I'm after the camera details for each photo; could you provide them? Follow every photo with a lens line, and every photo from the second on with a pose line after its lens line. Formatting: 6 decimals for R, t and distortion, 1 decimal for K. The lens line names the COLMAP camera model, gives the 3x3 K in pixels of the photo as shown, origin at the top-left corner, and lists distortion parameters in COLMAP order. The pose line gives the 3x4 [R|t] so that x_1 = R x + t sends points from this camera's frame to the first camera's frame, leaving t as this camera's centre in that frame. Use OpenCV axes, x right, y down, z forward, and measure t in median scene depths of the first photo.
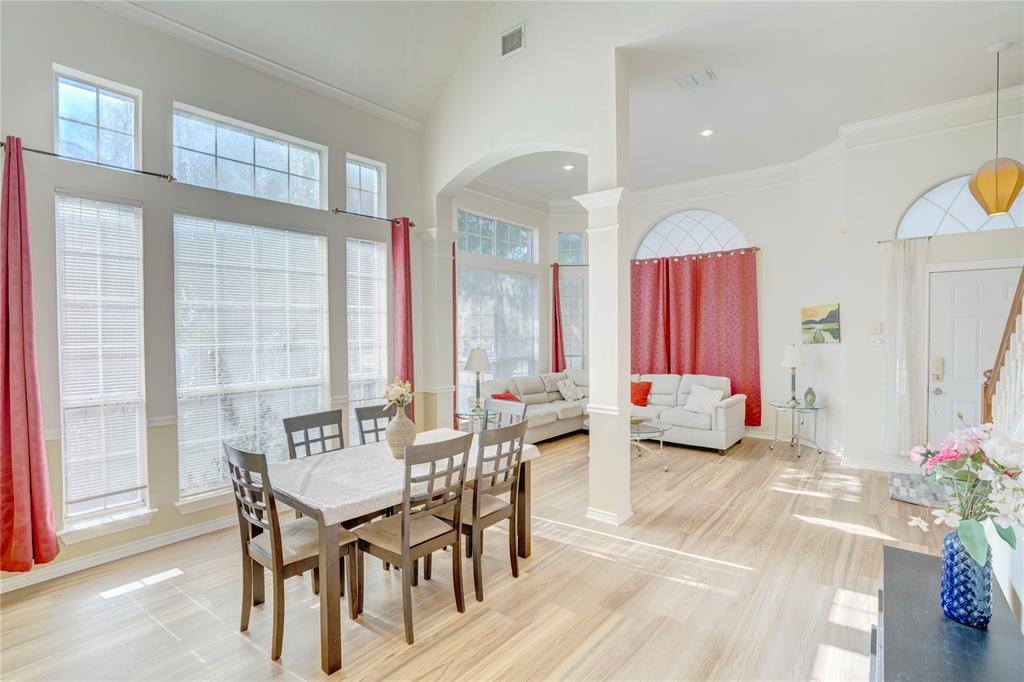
lens RADIAL K [[474.0, 0, 512.0], [0, 474.0, 341.0], [0, 0, 1]] dist [-0.074441, 0.027278]
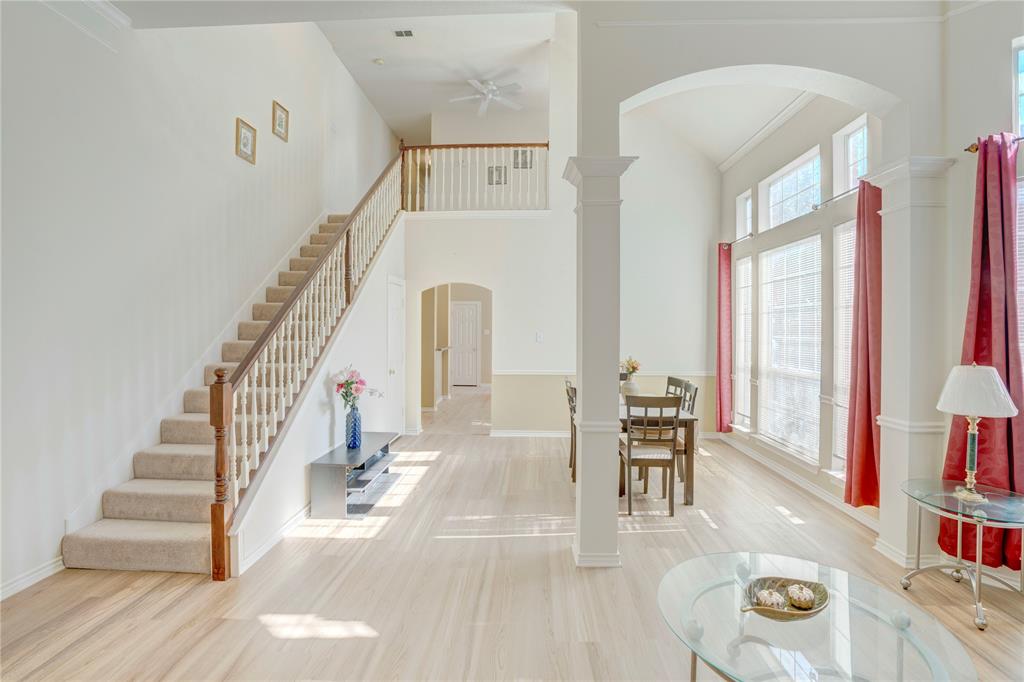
lens RADIAL K [[474.0, 0, 512.0], [0, 474.0, 341.0], [0, 0, 1]] dist [-0.074441, 0.027278]
pose [[-0.802872, 0.024172, -0.595661, 0.929948], [-0.004539, 0.998901, 0.046653, -0.046194], [0.596134, 0.040160, -0.801880, 1.793082]]
